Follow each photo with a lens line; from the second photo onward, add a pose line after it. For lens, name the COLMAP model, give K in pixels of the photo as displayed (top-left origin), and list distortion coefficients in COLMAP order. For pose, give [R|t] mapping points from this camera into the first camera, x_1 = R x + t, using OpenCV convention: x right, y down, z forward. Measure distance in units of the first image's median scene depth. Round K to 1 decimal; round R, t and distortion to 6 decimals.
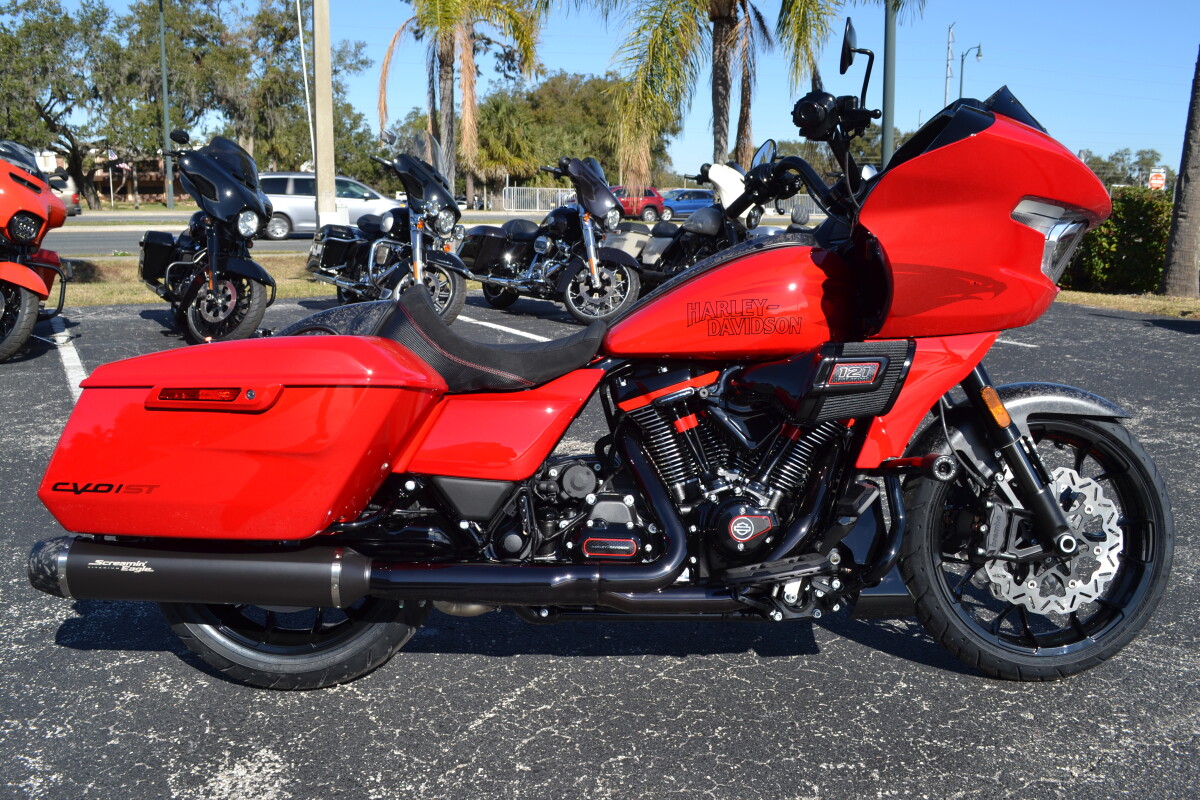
lens RADIAL K [[1055.8, 0, 597.3], [0, 1055.8, 406.4], [0, 0, 1]] dist [-0.078824, 0.024097]
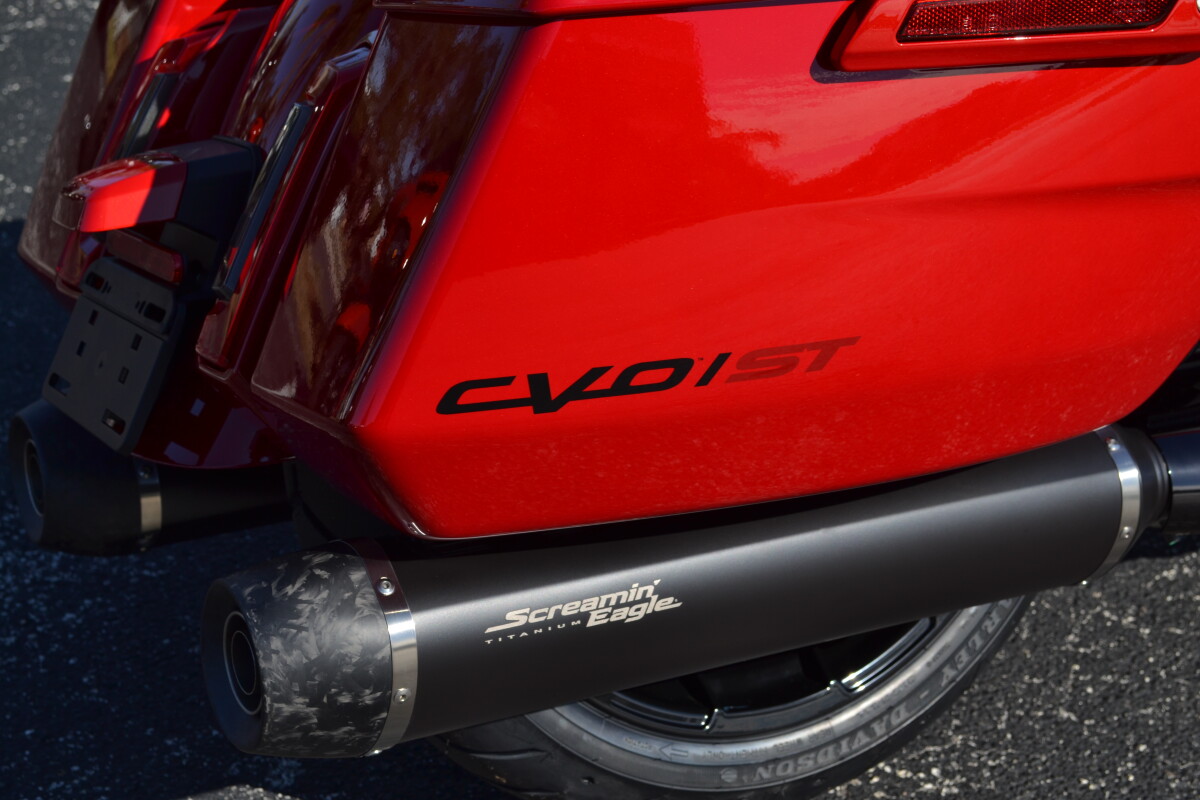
lens RADIAL K [[2175.0, 0, 595.3], [0, 2175.0, 394.5], [0, 0, 1]] dist [-0.084698, 0.000000]
pose [[0.890482, -0.159947, 0.425980, -0.631498], [0.042957, 0.961552, 0.271244, -0.064577], [-0.452987, -0.223238, 0.863115, 0.428713]]
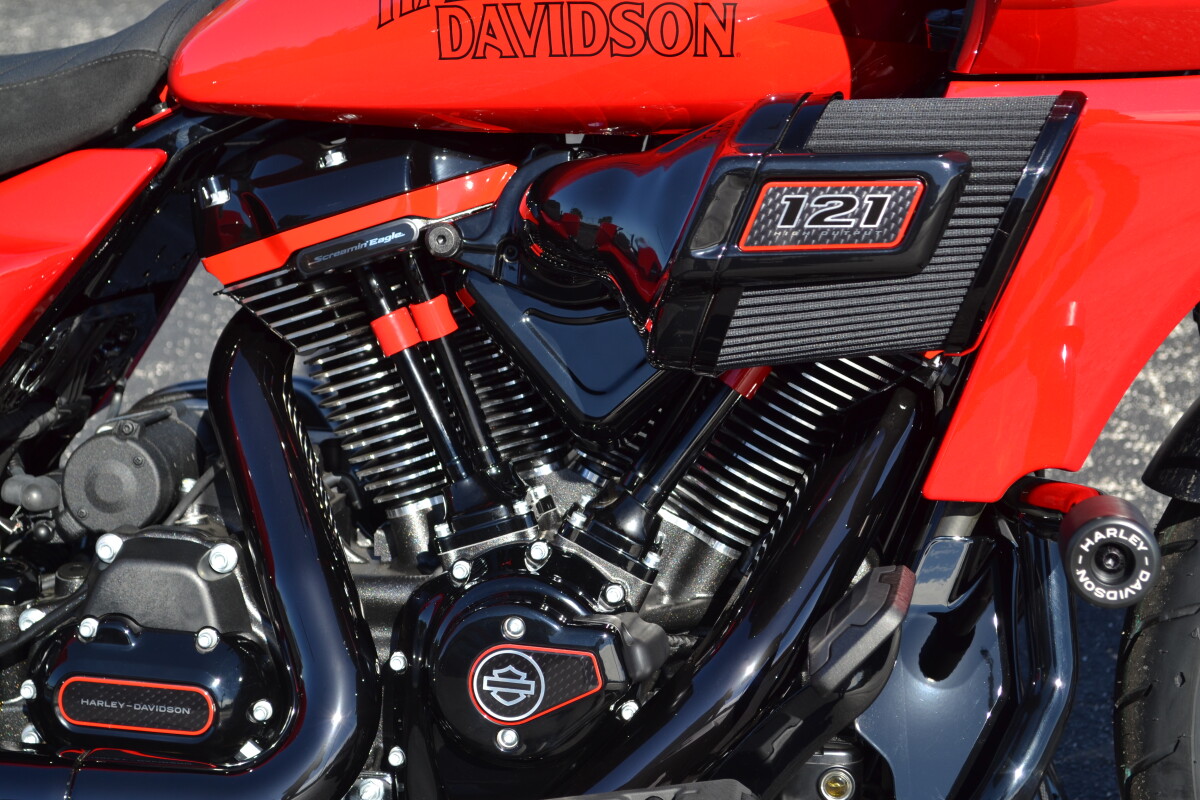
lens RADIAL K [[2425.6, 0, 597.8], [0, 2425.6, 399.9], [0, 0, 1]] dist [0.008319, 0.000000]
pose [[0.982198, 0.044186, -0.182579, 0.271919], [-0.017915, 0.989546, 0.143103, -0.067258], [0.186993, -0.137285, 0.972721, 0.291026]]
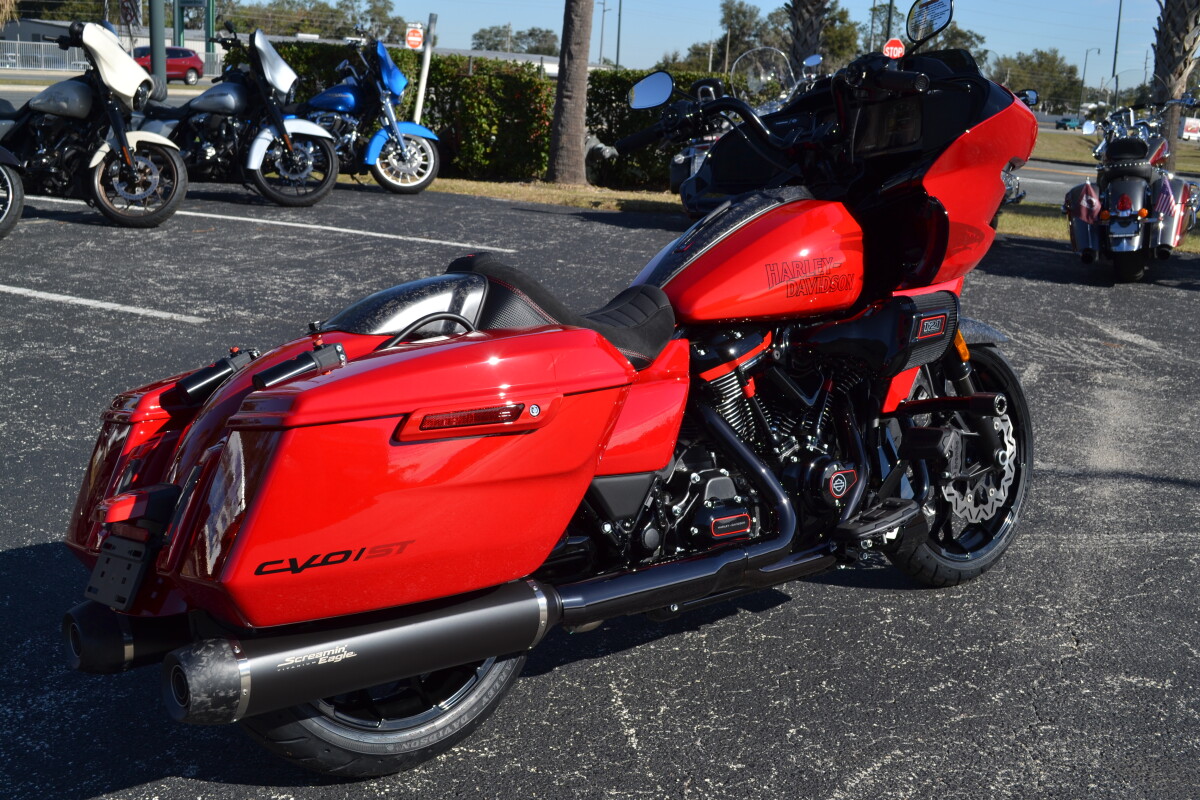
lens RADIAL K [[1343.2, 0, 596.7], [0, 1343.2, 404.7], [0, 0, 1]] dist [-0.061851, 0.000000]
pose [[0.790668, -0.111786, 0.601953, -0.765325], [0.069913, 0.993244, 0.092620, -0.091280], [-0.608240, -0.031147, 0.793142, 0.106677]]
